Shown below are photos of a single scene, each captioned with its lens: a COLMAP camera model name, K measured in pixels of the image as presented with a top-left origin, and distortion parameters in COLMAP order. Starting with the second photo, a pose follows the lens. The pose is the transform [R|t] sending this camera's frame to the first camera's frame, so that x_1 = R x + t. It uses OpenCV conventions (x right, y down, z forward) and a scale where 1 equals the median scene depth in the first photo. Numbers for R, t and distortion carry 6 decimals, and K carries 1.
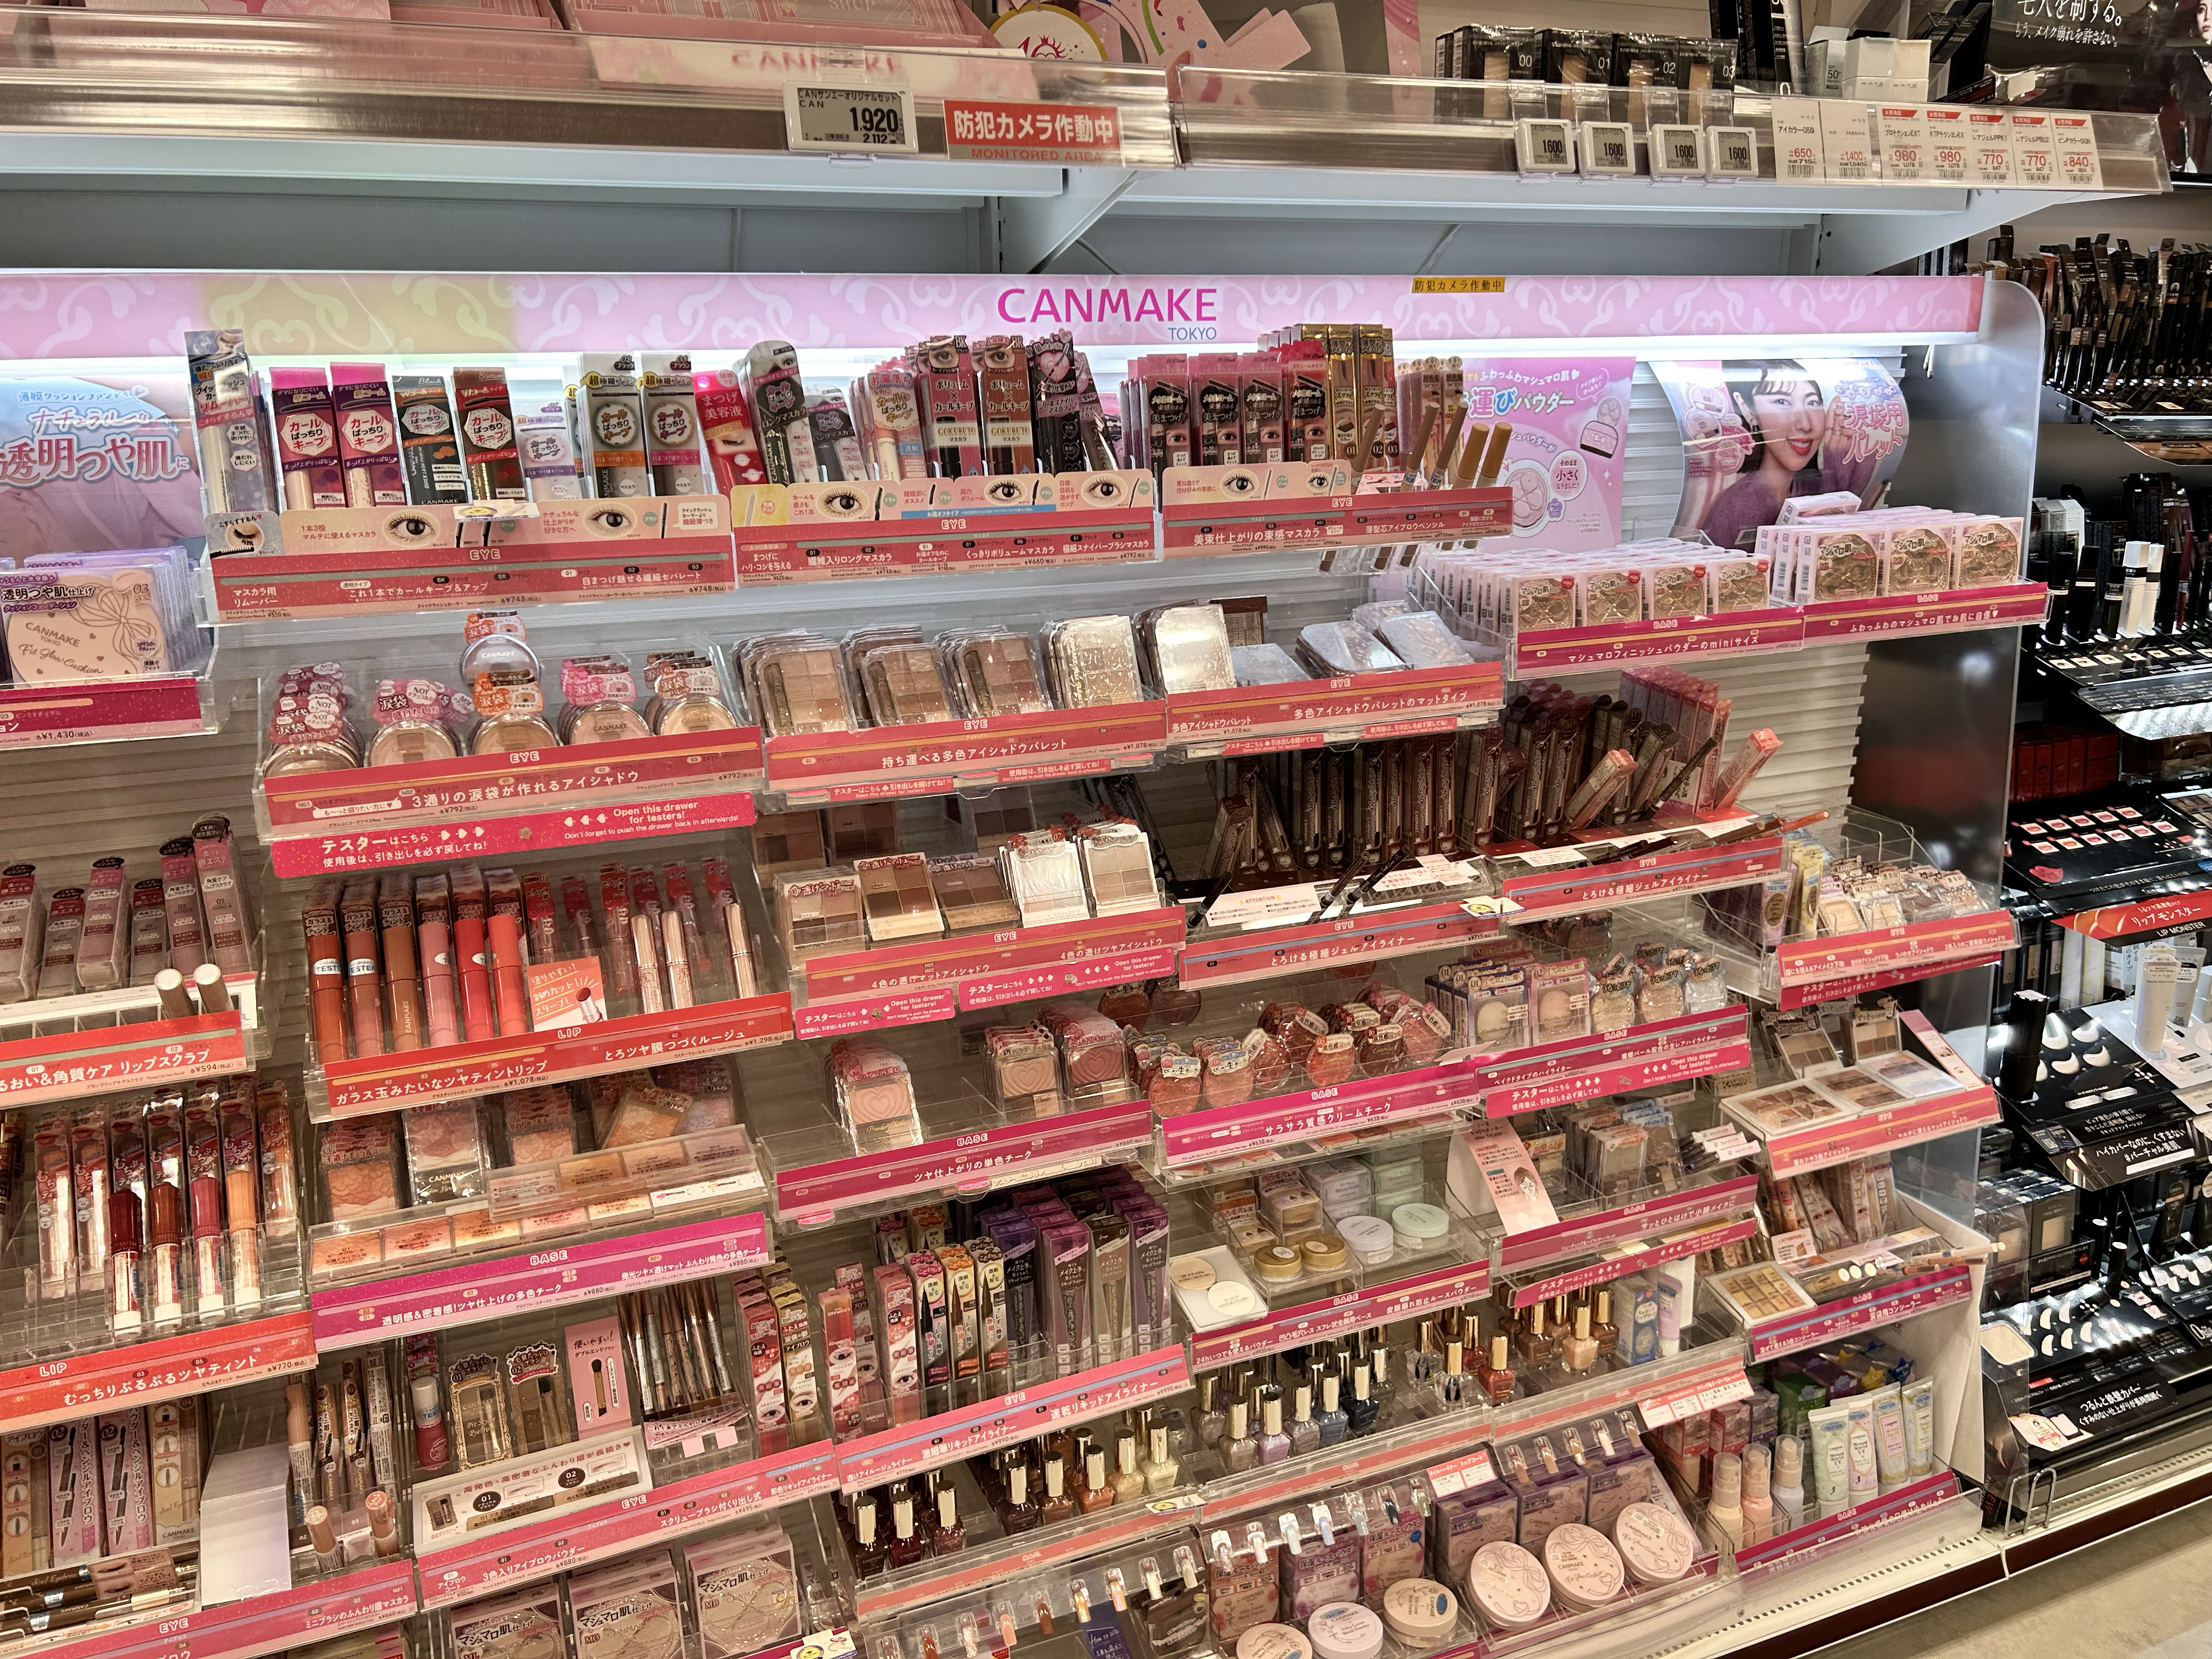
lens RADIAL K [[1634.1, 0, 1092.1], [0, 1634.1, 838.2], [0, 0, 1]] dist [0.034969, -0.042557]
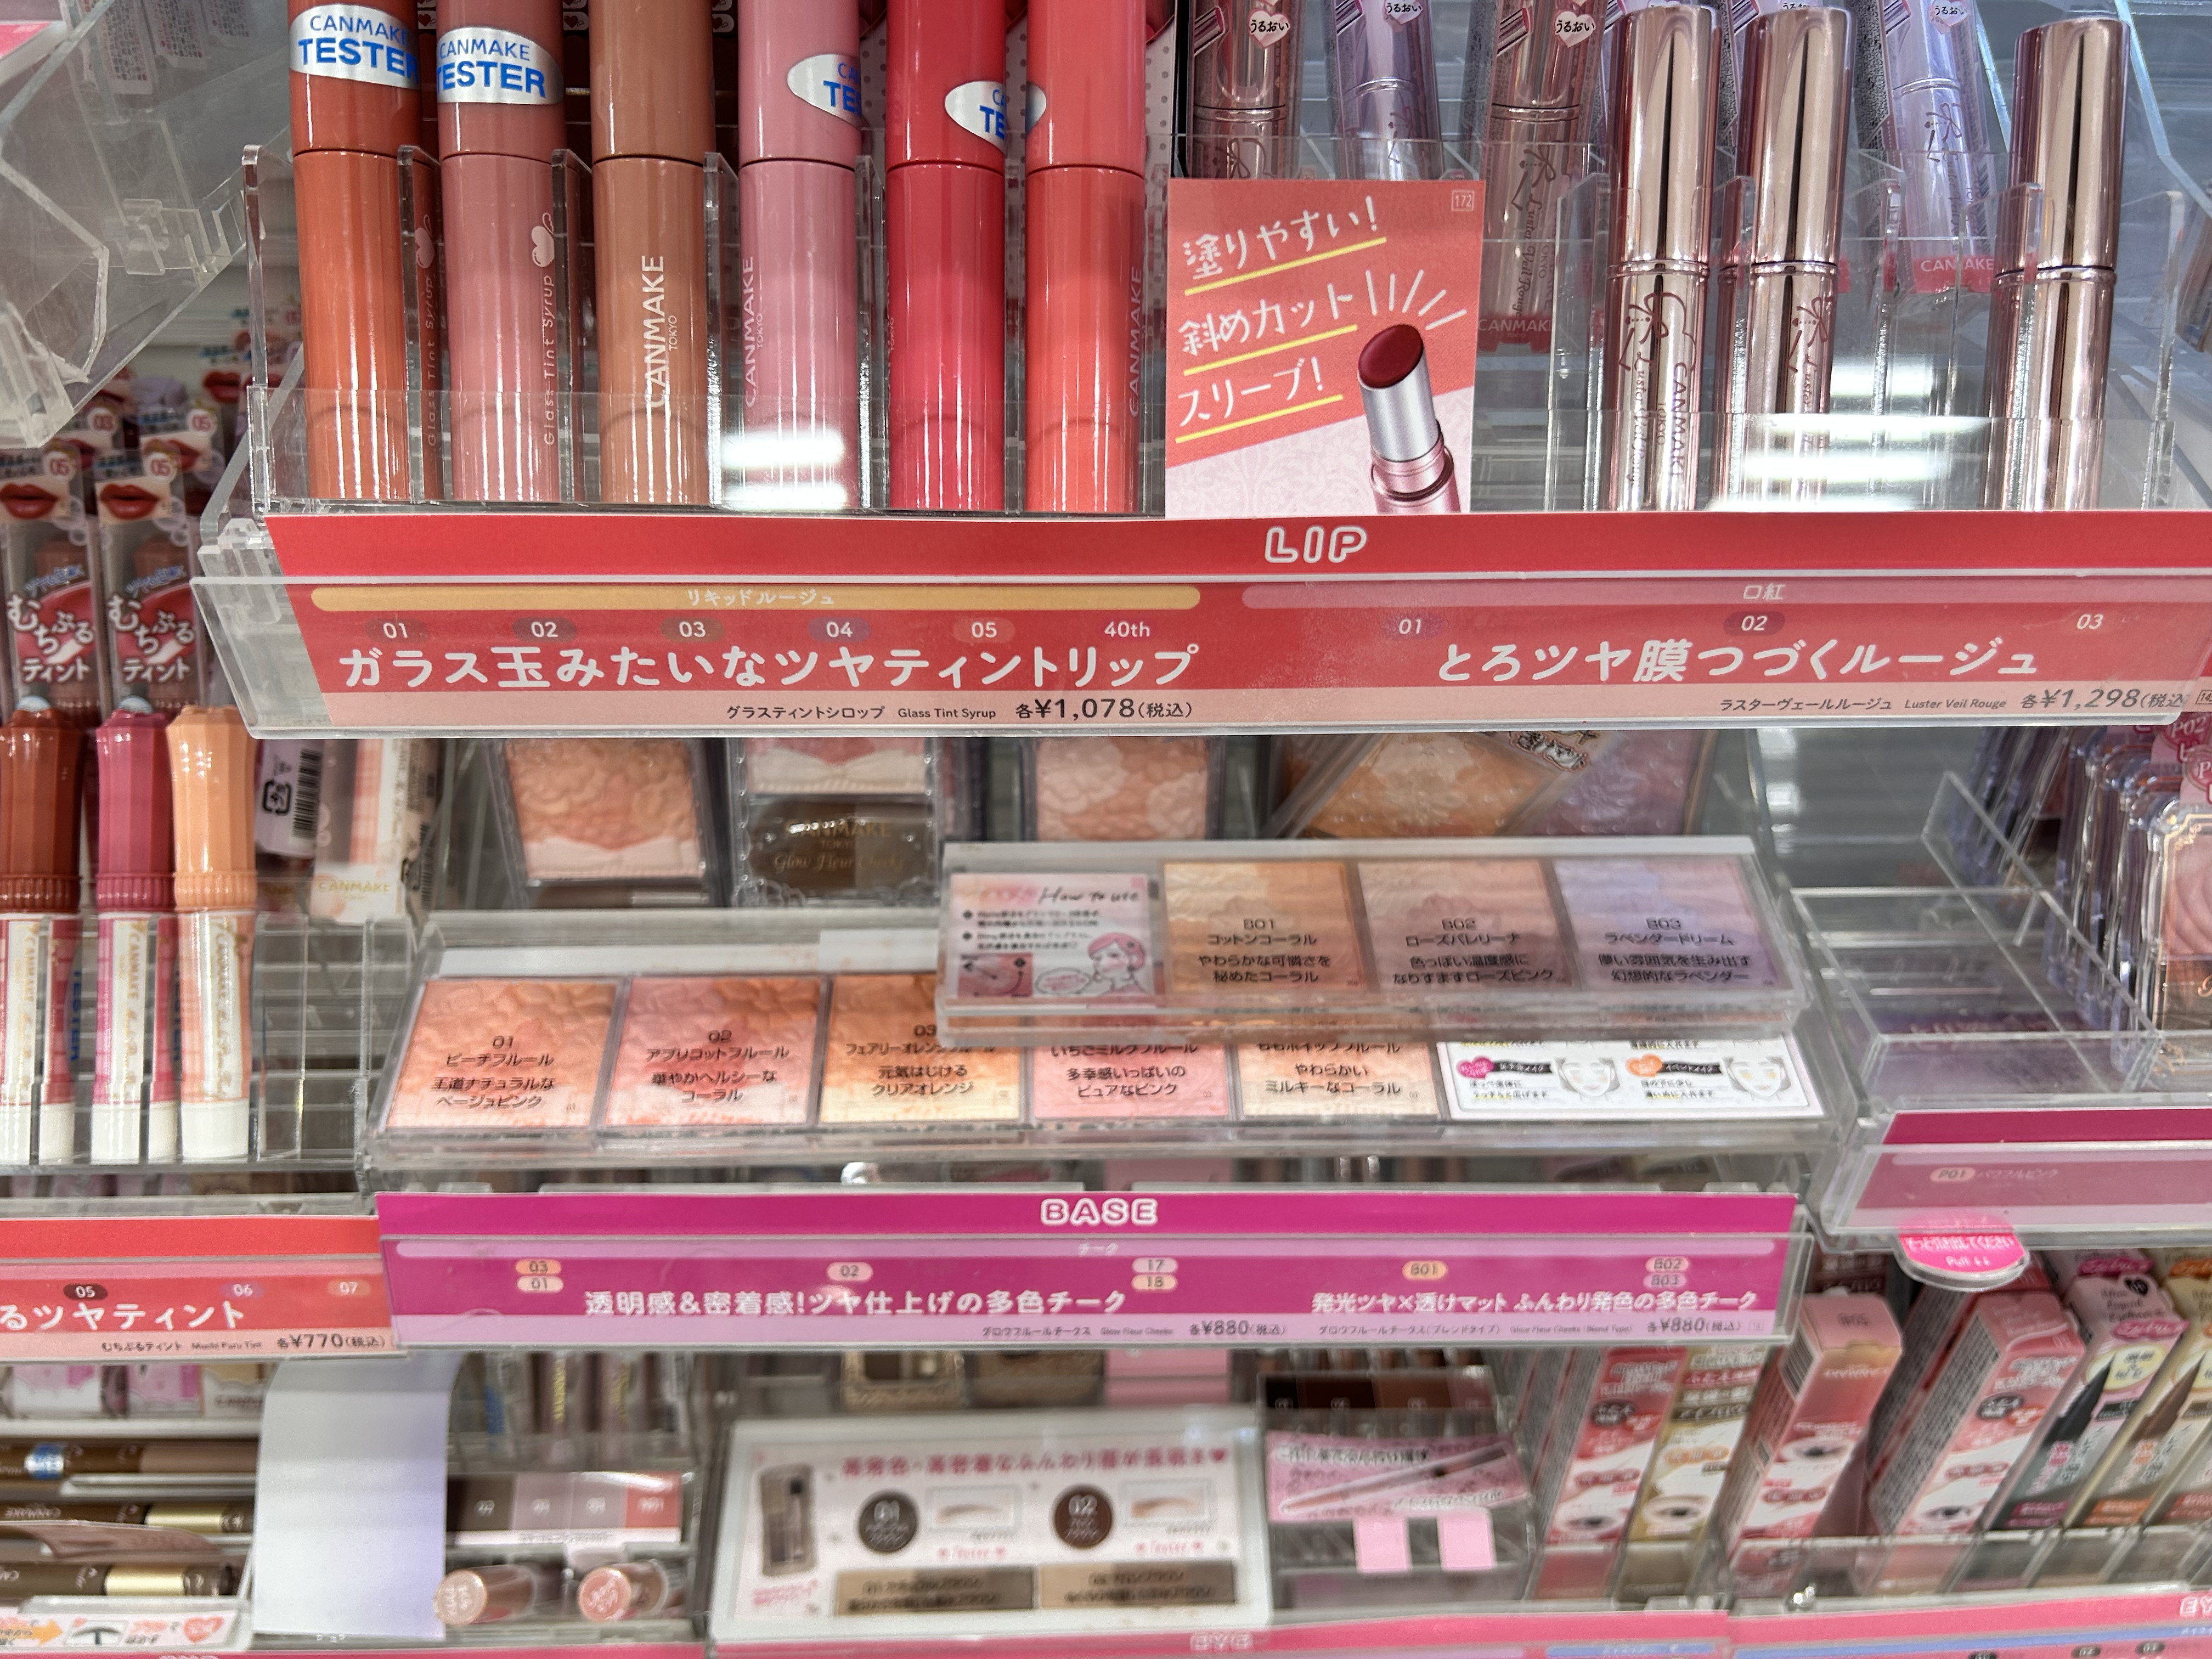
lens RADIAL K [[1634.1, 0, 1092.1], [0, 1634.1, 838.2], [0, 0, 1]] dist [0.034969, -0.042557]
pose [[0.933292, 0.260807, -0.246871, -0.278469], [-0.123333, 0.878403, 0.461733, 0.055731], [0.337276, -0.400484, 0.851973, 0.777956]]
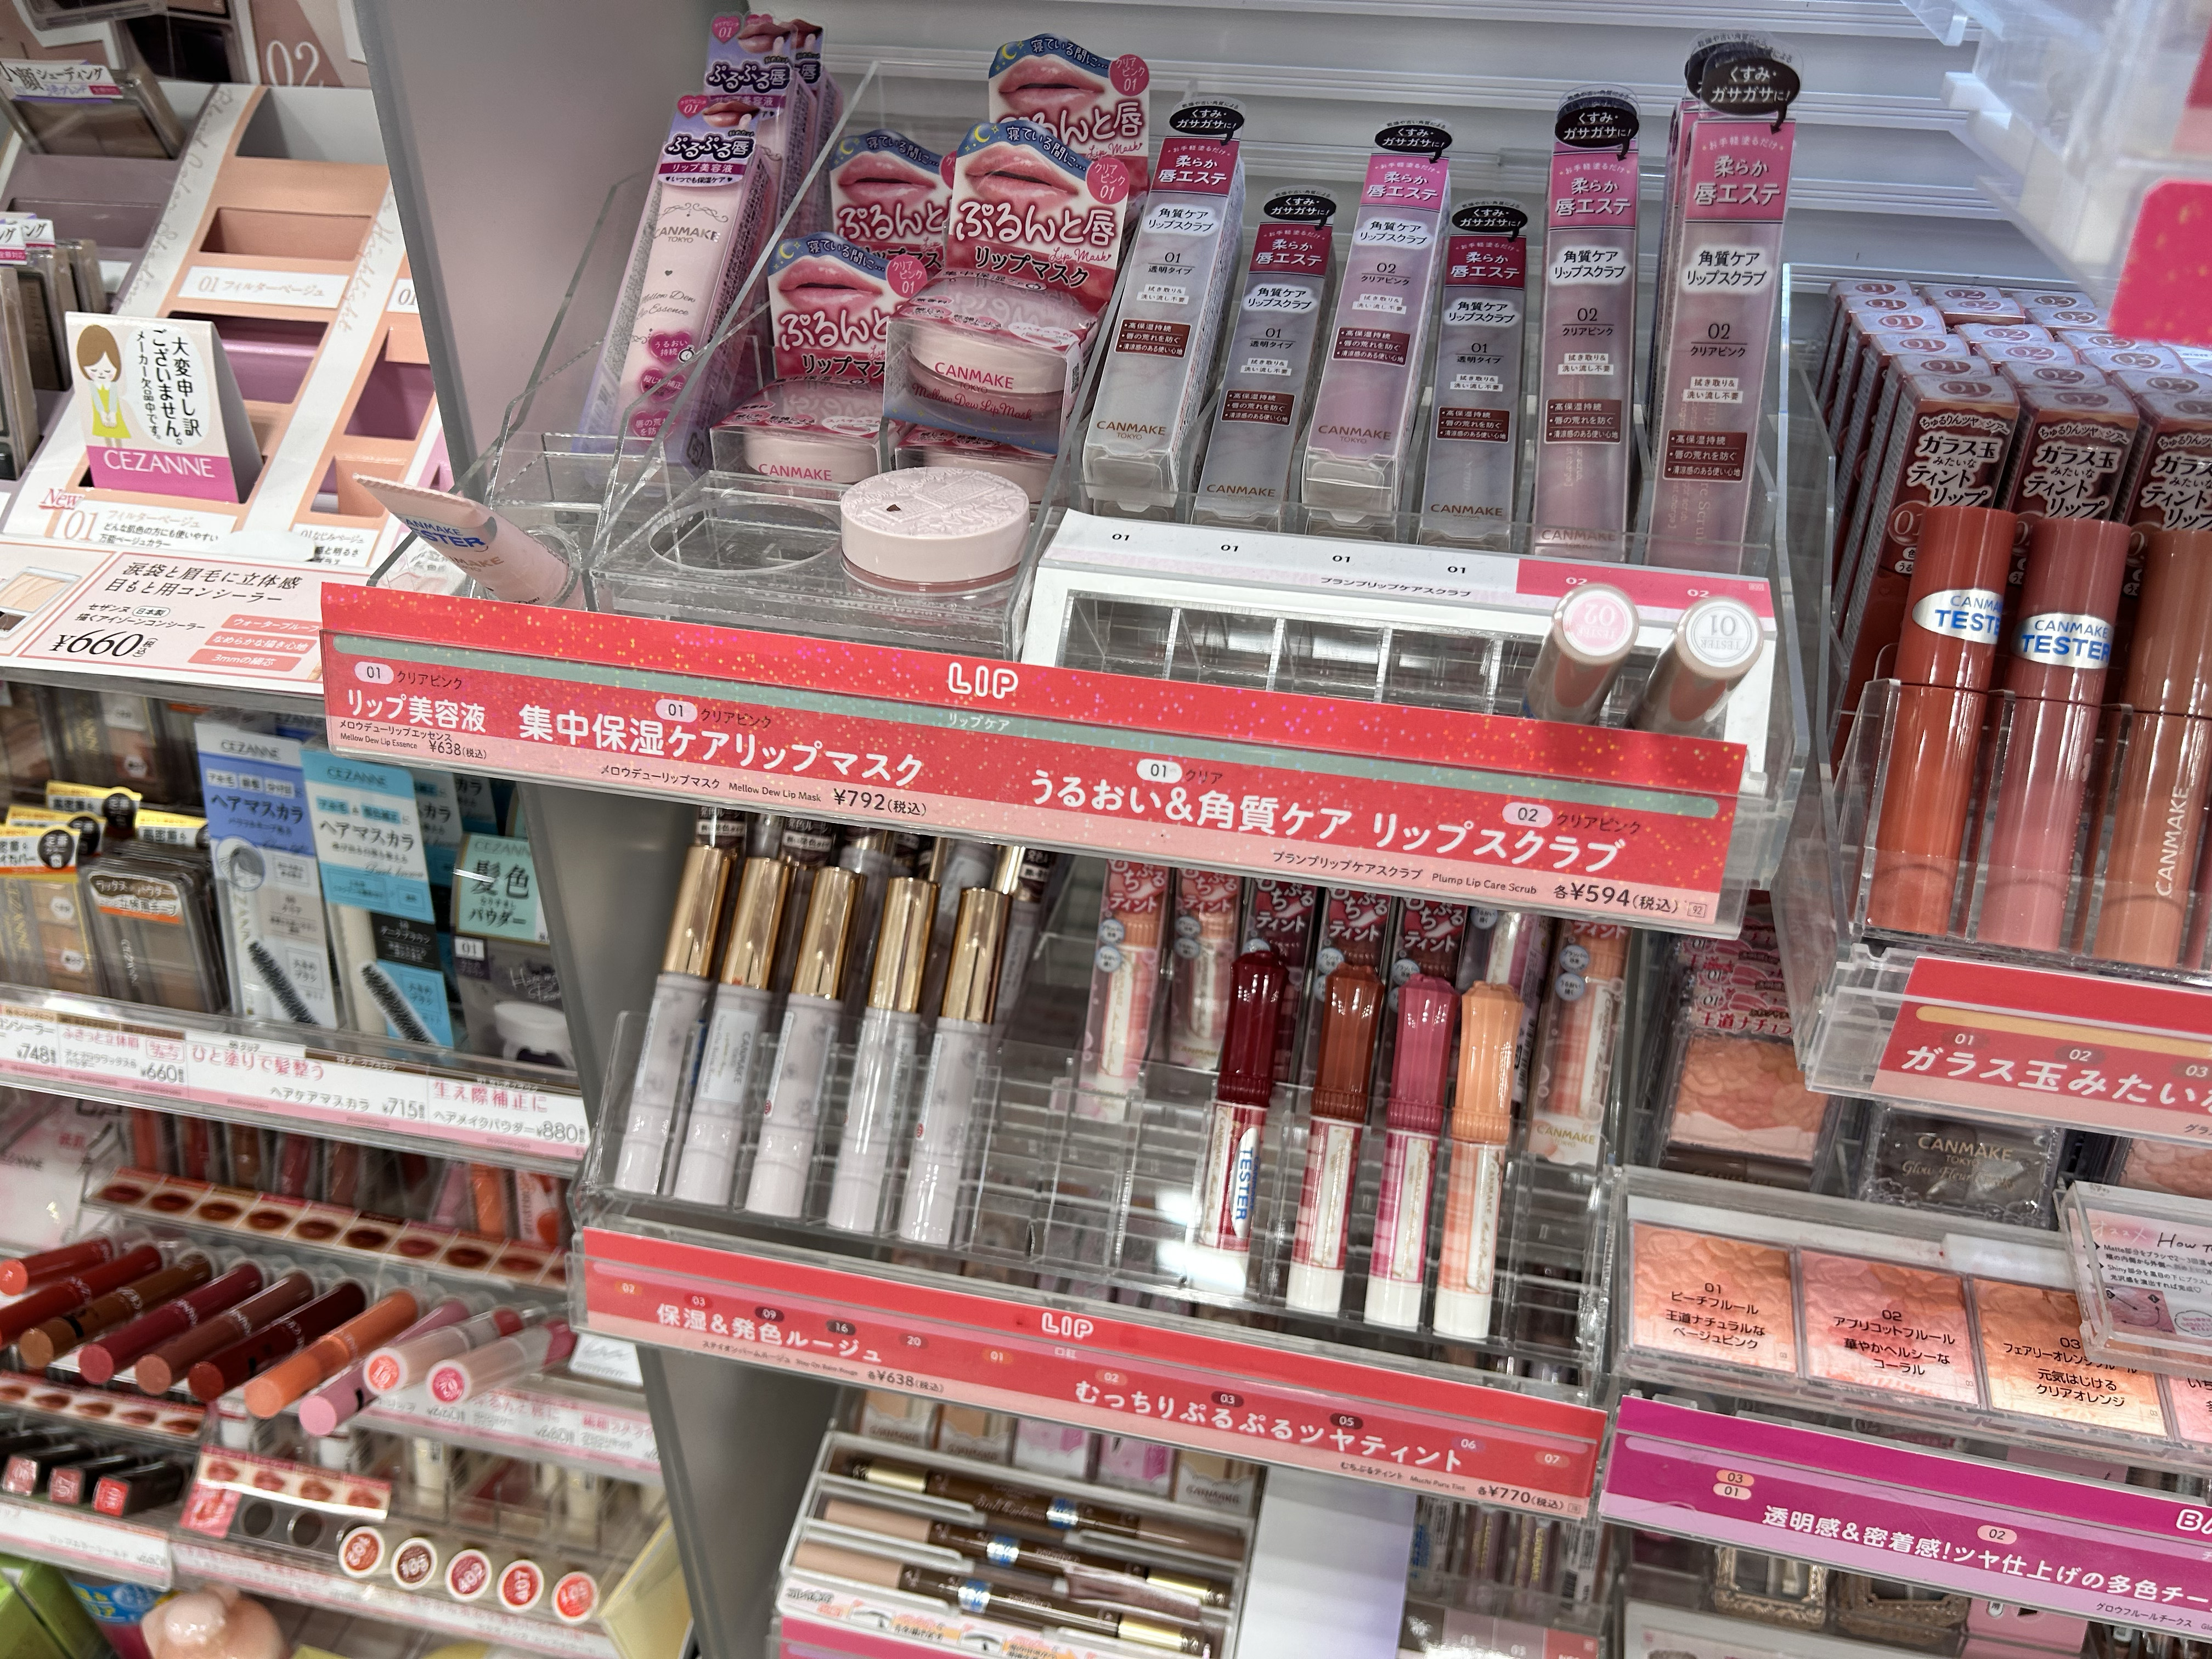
lens RADIAL K [[1624.2, 0, 1145.6], [0, 1624.2, 857.1], [0, 0, 1]] dist [0.039894, -0.038897]
pose [[0.832302, 0.363638, -0.418380, -0.436356], [-0.171836, 0.886831, 0.428955, 0.011994], [0.527016, -0.285127, 0.800598, 0.636064]]
